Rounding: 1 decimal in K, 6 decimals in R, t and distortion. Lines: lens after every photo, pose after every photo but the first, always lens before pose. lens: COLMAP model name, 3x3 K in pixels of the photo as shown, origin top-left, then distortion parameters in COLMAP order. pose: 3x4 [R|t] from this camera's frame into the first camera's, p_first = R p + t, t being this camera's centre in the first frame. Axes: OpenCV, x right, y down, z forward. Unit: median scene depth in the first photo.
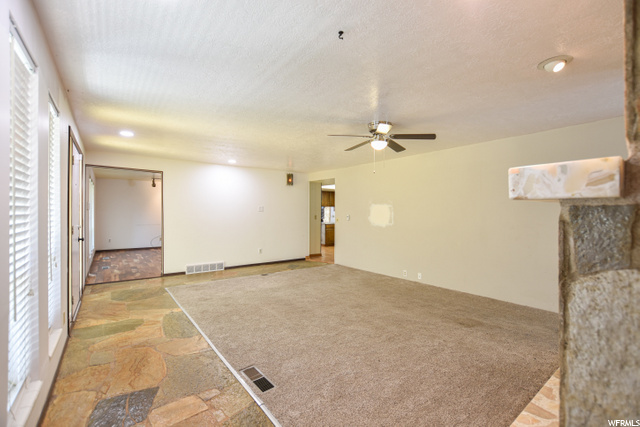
lens RADIAL K [[278.6, 0, 326.2], [0, 278.6, 214.0], [0, 0, 1]] dist [-0.014275, 0.000295]
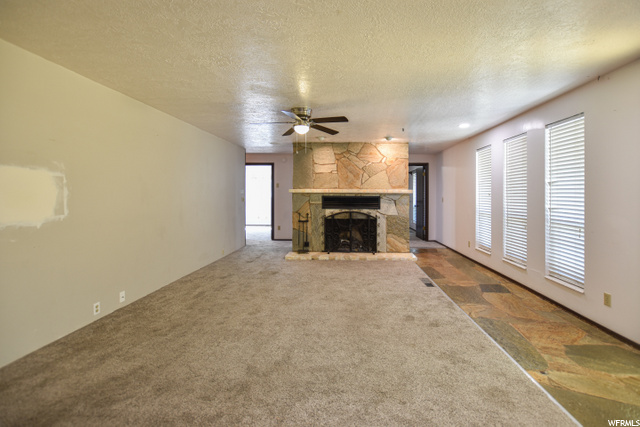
lens RADIAL K [[278.6, 0, 340.6], [0, 278.6, 195.3], [0, 0, 1]] dist [-0.014275, 0.000295]
pose [[-0.765320, -0.006235, 0.643620, -0.611033], [-0.004800, 0.999981, 0.003979, -0.001064], [-0.643632, -0.000044, -0.765335, 1.718765]]
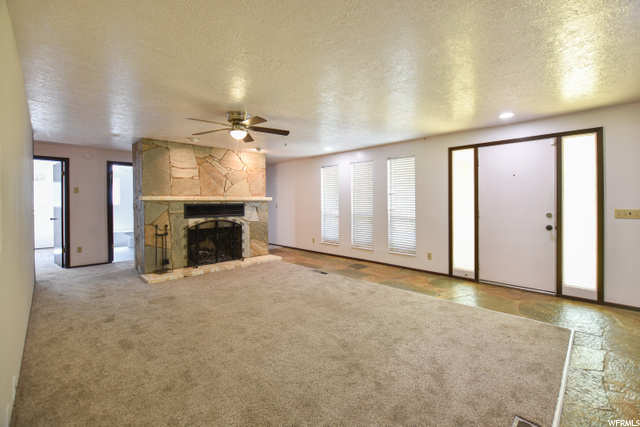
lens RADIAL K [[278.6, 0, 318.2], [0, 278.6, 201.3], [0, 0, 1]] dist [-0.014275, 0.000295]
pose [[-0.995181, 0.002645, -0.098022, 0.001570], [0.002640, 0.999996, 0.000174, -0.002842], [0.098022, -0.000086, -0.995184, 2.041302]]
